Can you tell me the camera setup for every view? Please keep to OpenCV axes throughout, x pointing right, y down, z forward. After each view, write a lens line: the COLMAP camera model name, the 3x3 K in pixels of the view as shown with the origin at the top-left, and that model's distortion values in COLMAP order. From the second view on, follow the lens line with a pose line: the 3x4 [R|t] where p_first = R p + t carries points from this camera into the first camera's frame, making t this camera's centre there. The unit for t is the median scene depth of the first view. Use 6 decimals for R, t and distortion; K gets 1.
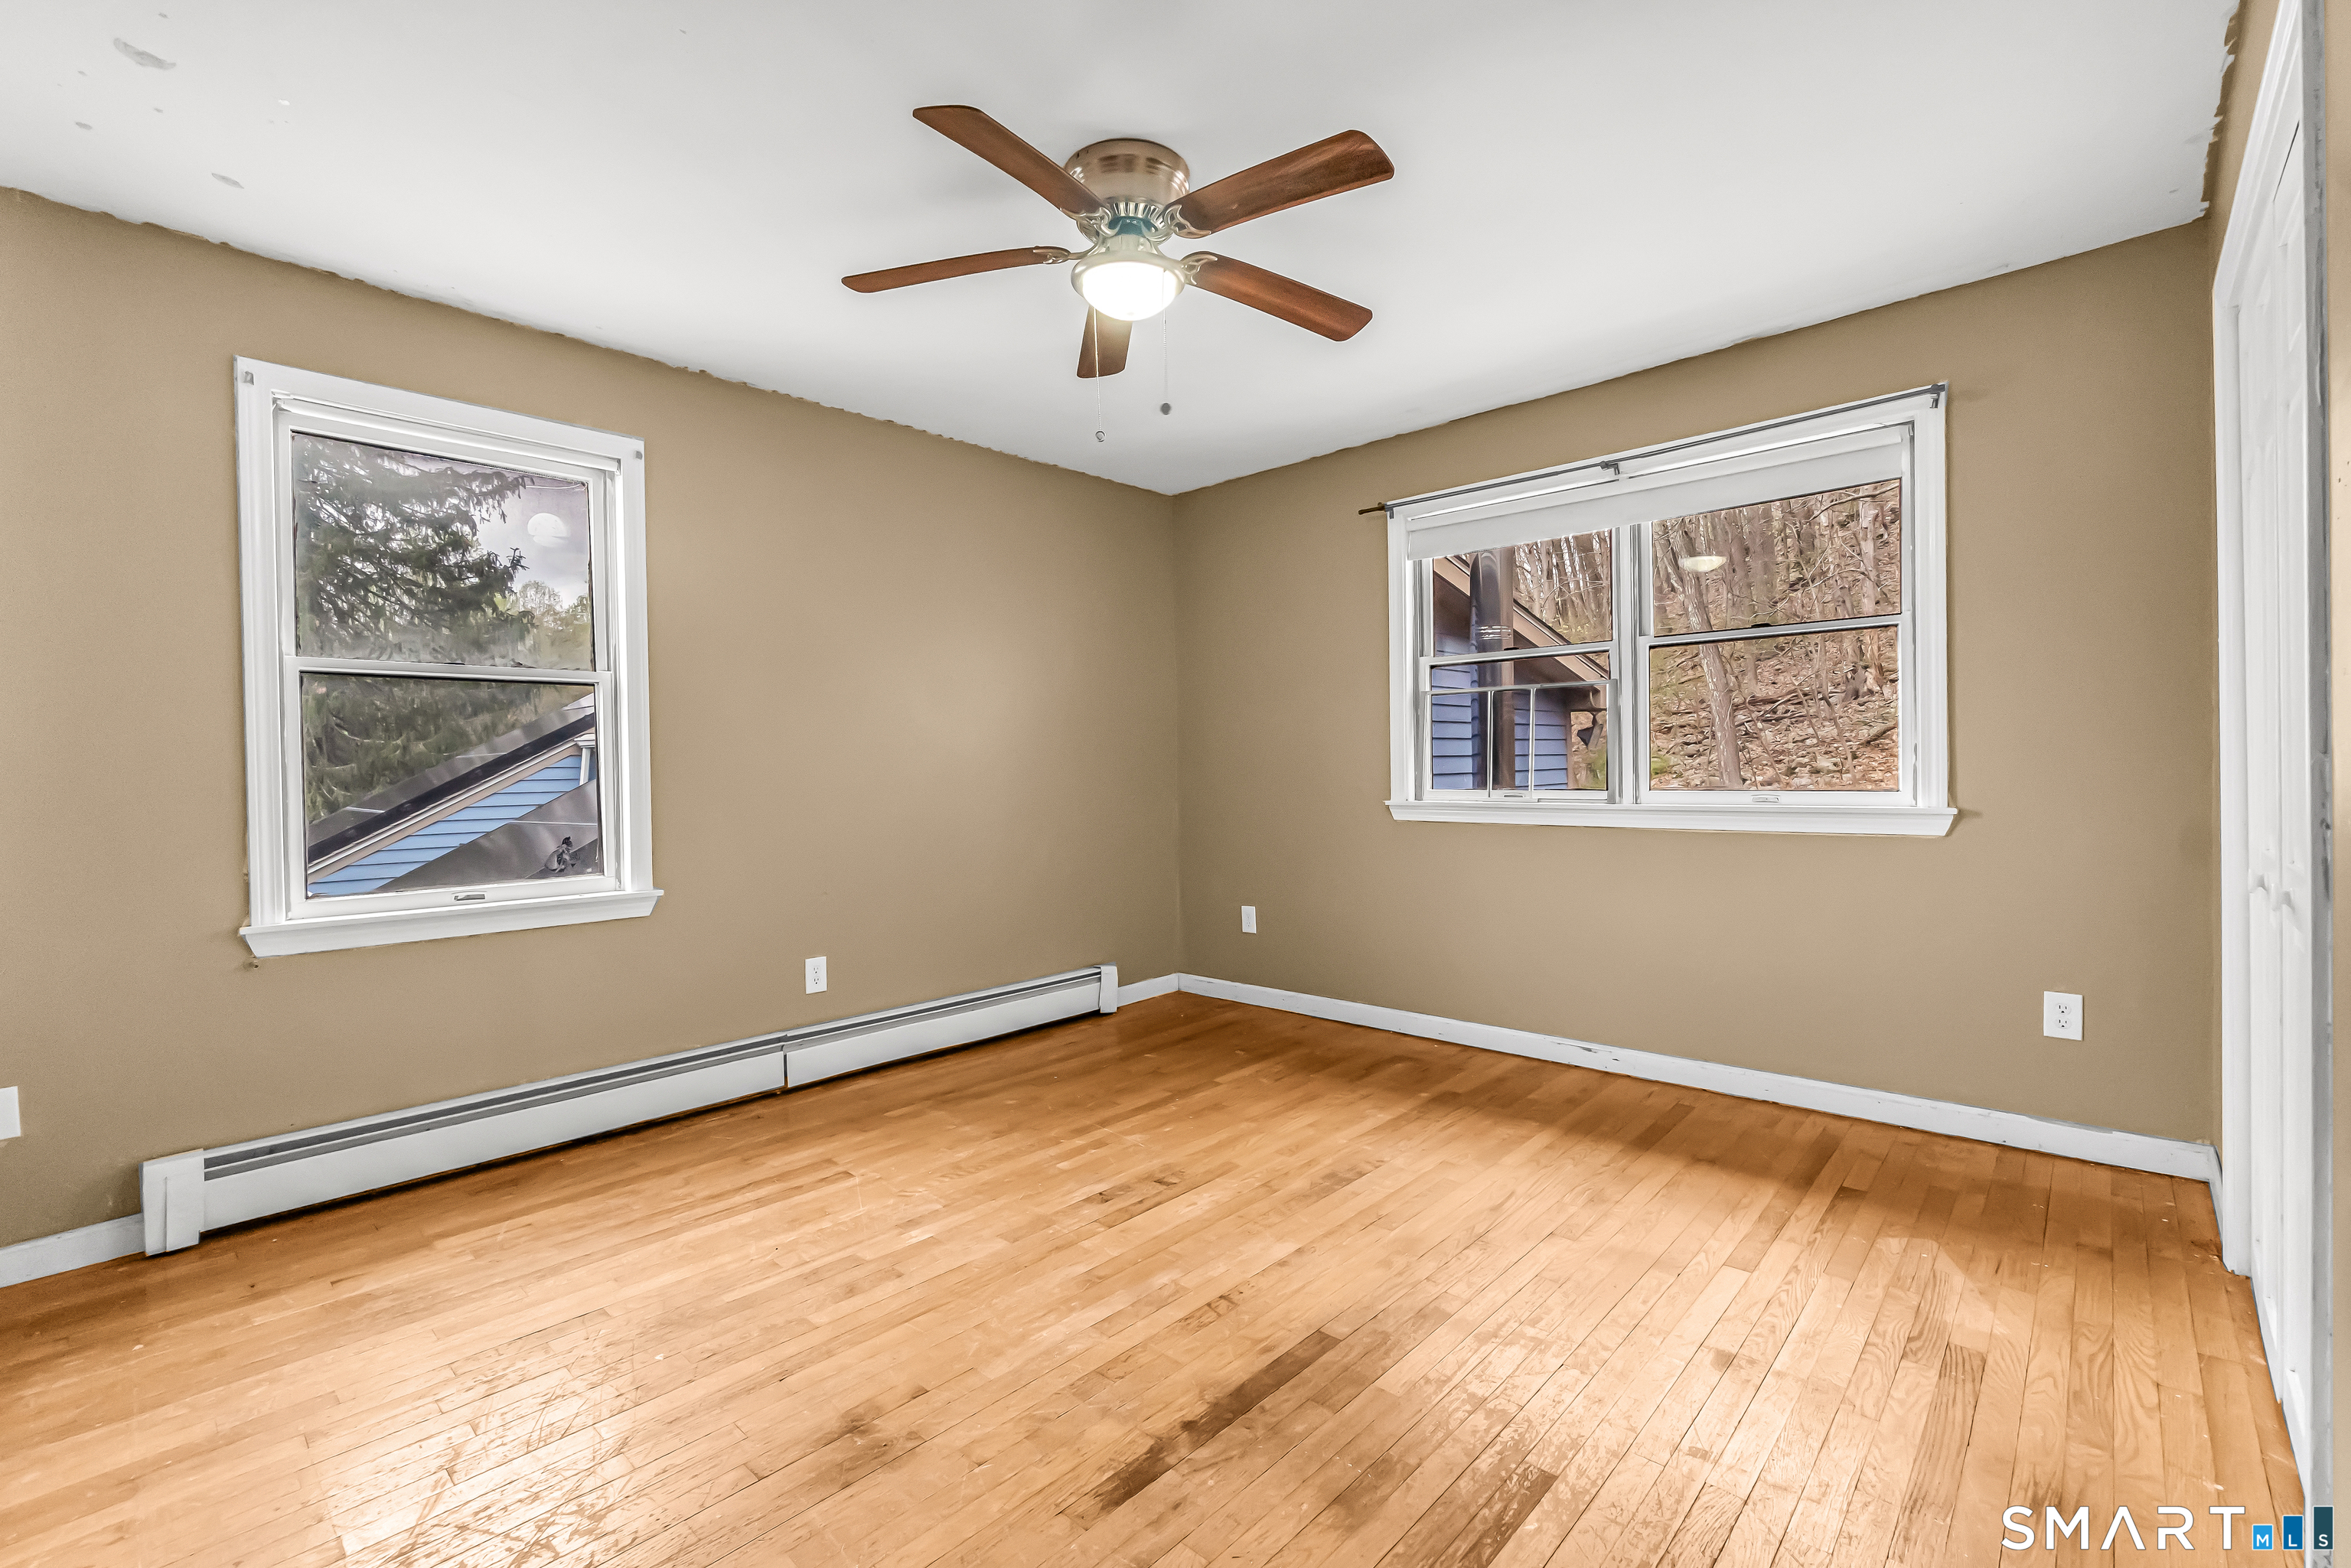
lens RADIAL K [[1032.9, 0, 1175.7], [0, 1032.9, 779.6], [0, 0, 1]] dist [-0.007985, 0.000575]
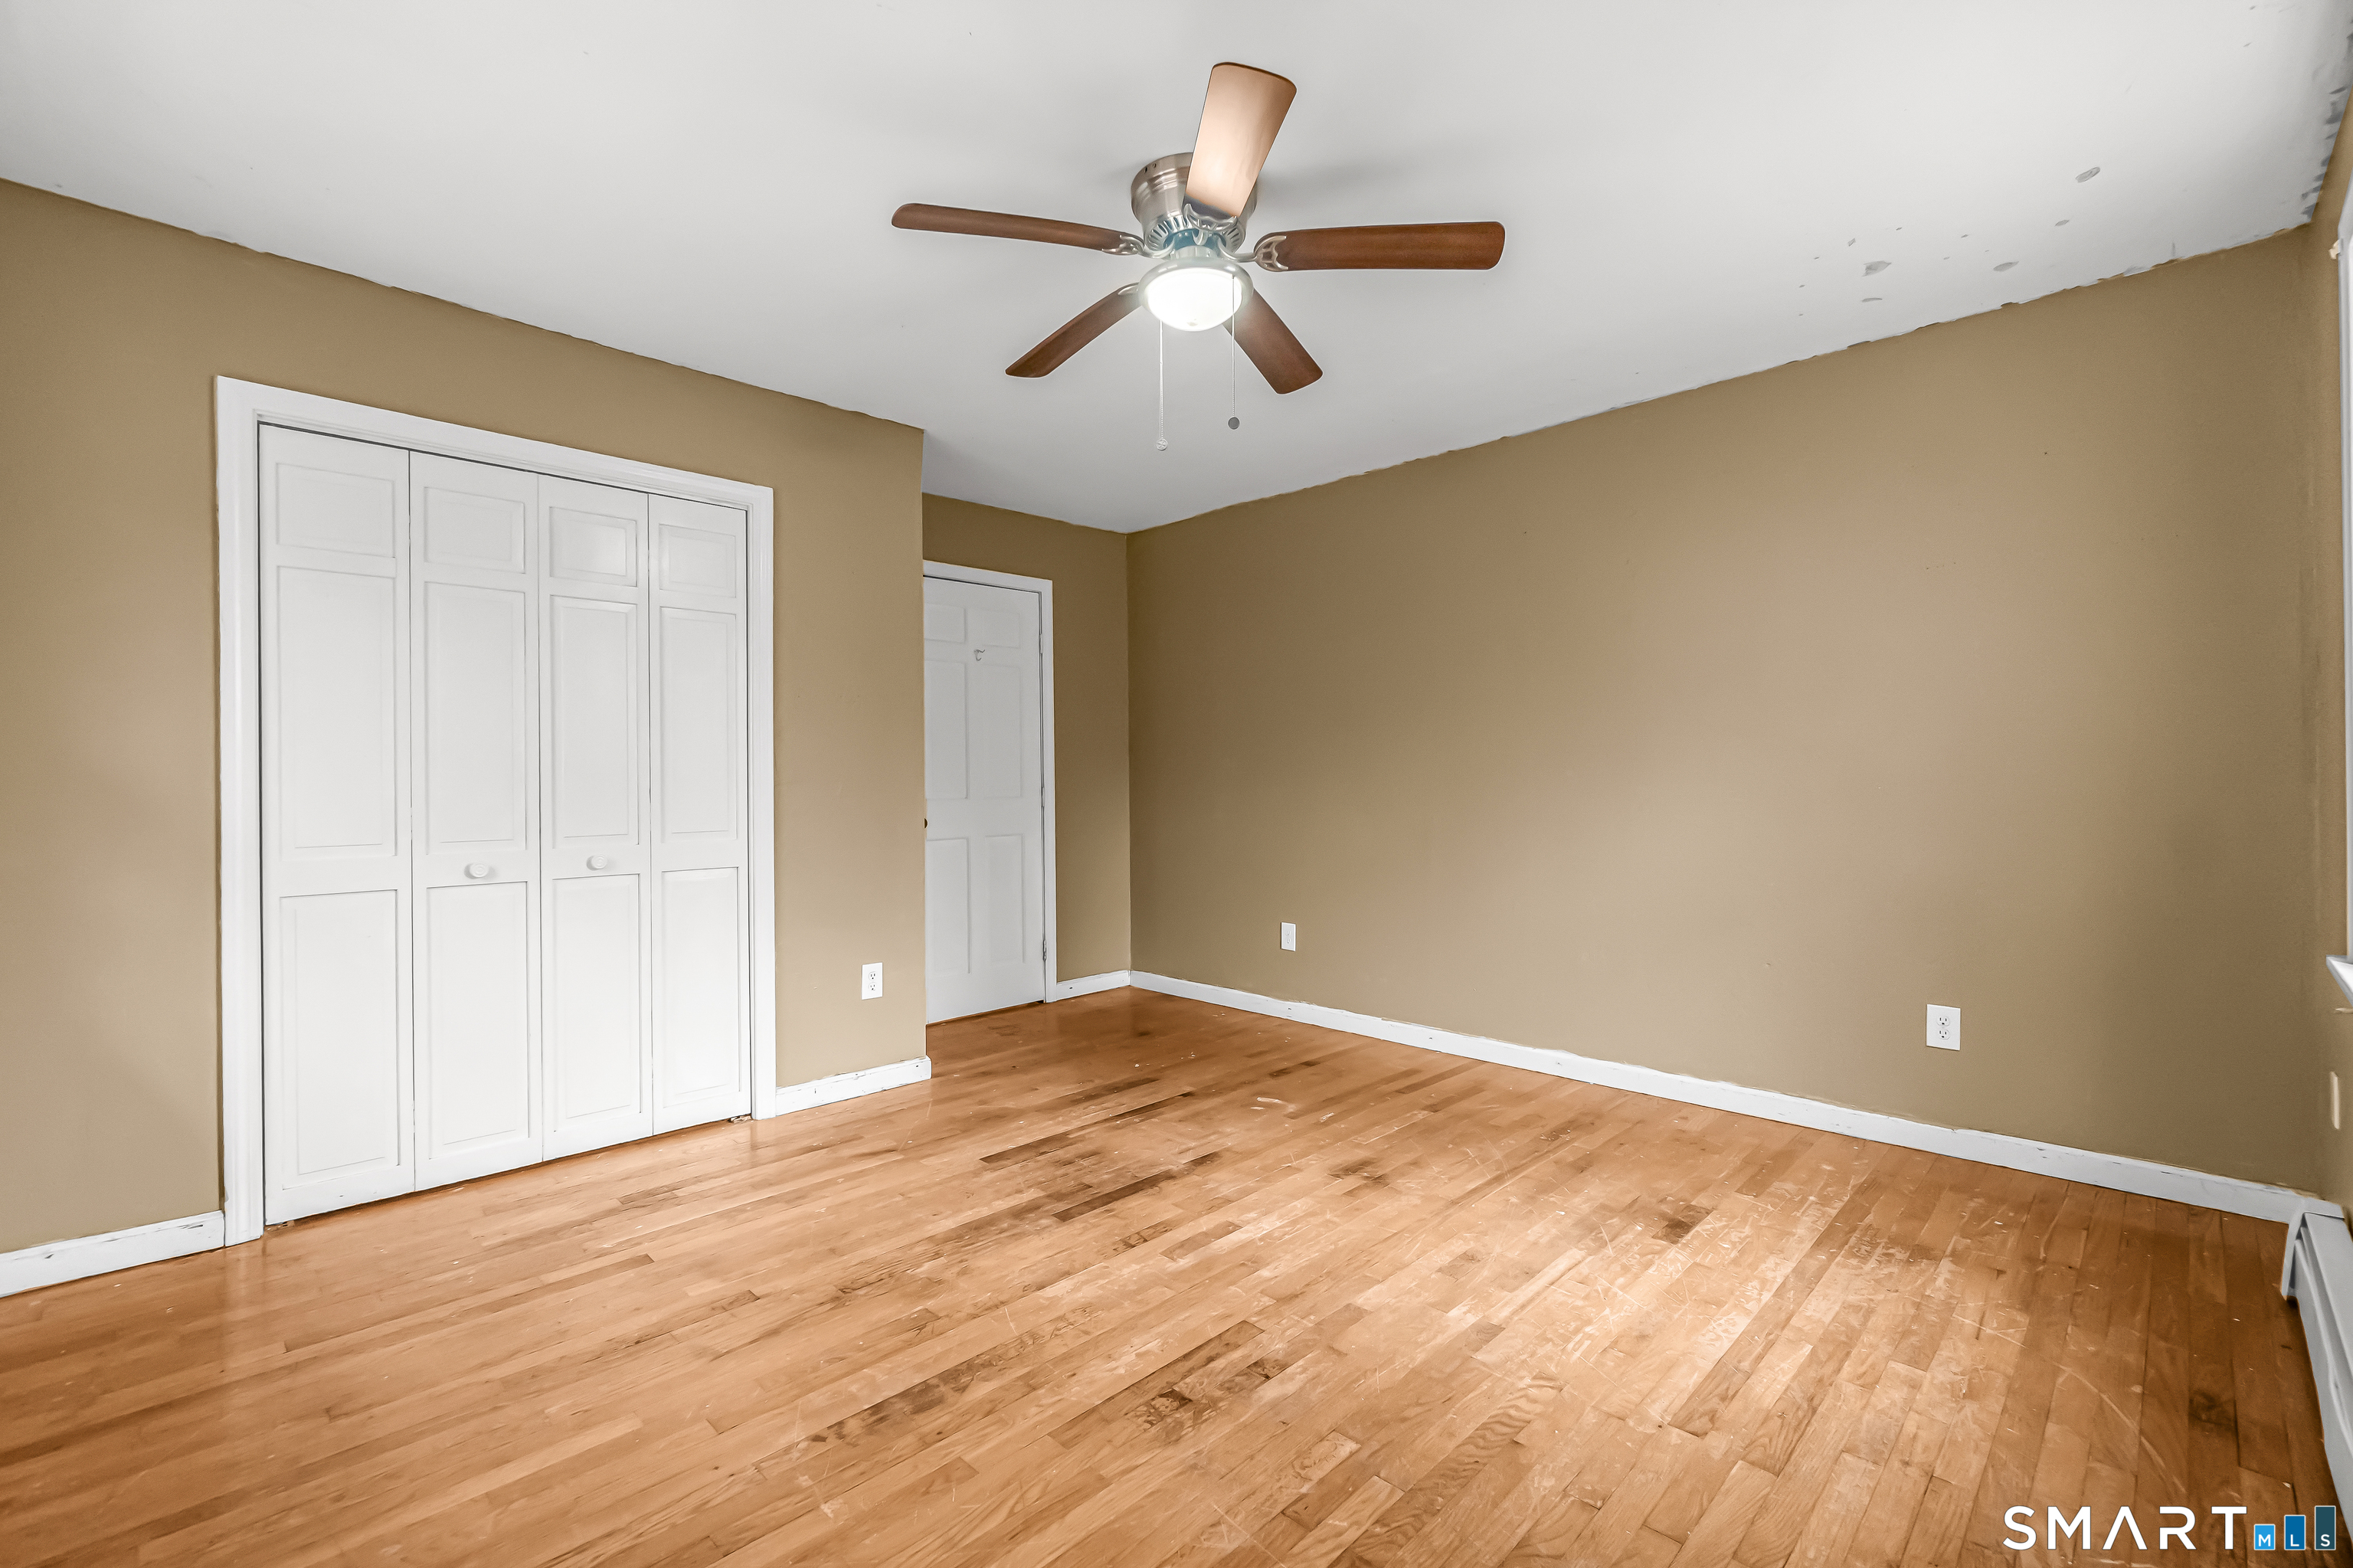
lens RADIAL K [[1033.9, 0, 1176.3], [0, 1033.9, 778.6], [0, 0, 1]] dist [-0.007985, 0.000575]
pose [[-0.999140, 0.021776, 0.035278, -0.048831], [0.022247, 0.999668, 0.013005, -0.026106], [-0.034983, 0.013779, -0.999293, 1.887528]]
